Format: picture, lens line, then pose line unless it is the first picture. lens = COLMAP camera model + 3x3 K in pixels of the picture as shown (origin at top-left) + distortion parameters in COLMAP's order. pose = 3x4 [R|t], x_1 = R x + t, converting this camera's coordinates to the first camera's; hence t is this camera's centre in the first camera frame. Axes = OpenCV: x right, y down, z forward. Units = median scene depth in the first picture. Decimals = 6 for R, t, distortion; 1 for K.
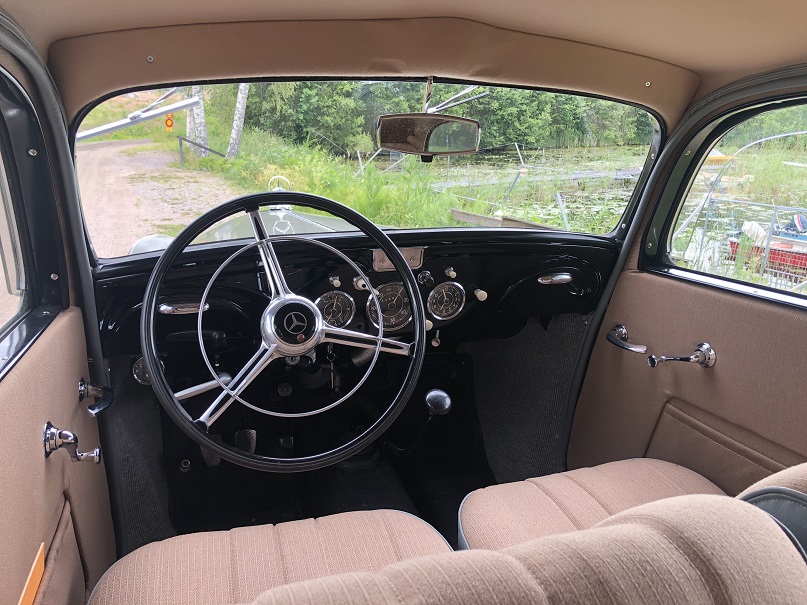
lens RADIAL K [[650.4, 0, 403.7], [0, 650.4, 301.7], [0, 0, 1]] dist [-0.000035, 0.003162]
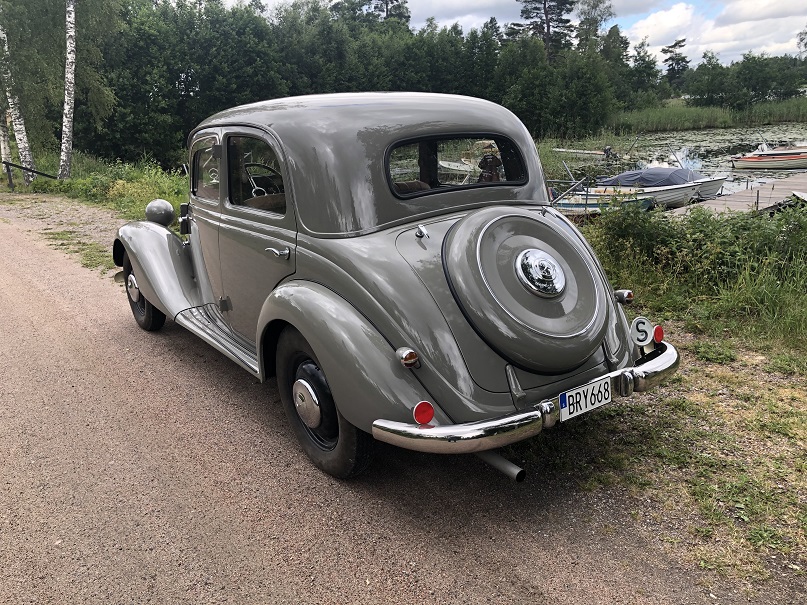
lens RADIAL K [[650.4, 0, 403.0], [0, 650.4, 302.8], [0, 0, 1]] dist [-0.000035, 0.003162]
pose [[0.961802, -0.122633, 0.244741, -0.017850], [0.124293, 0.992207, 0.008710, 0.034438], [-0.243902, 0.022043, 0.969549, -0.140205]]
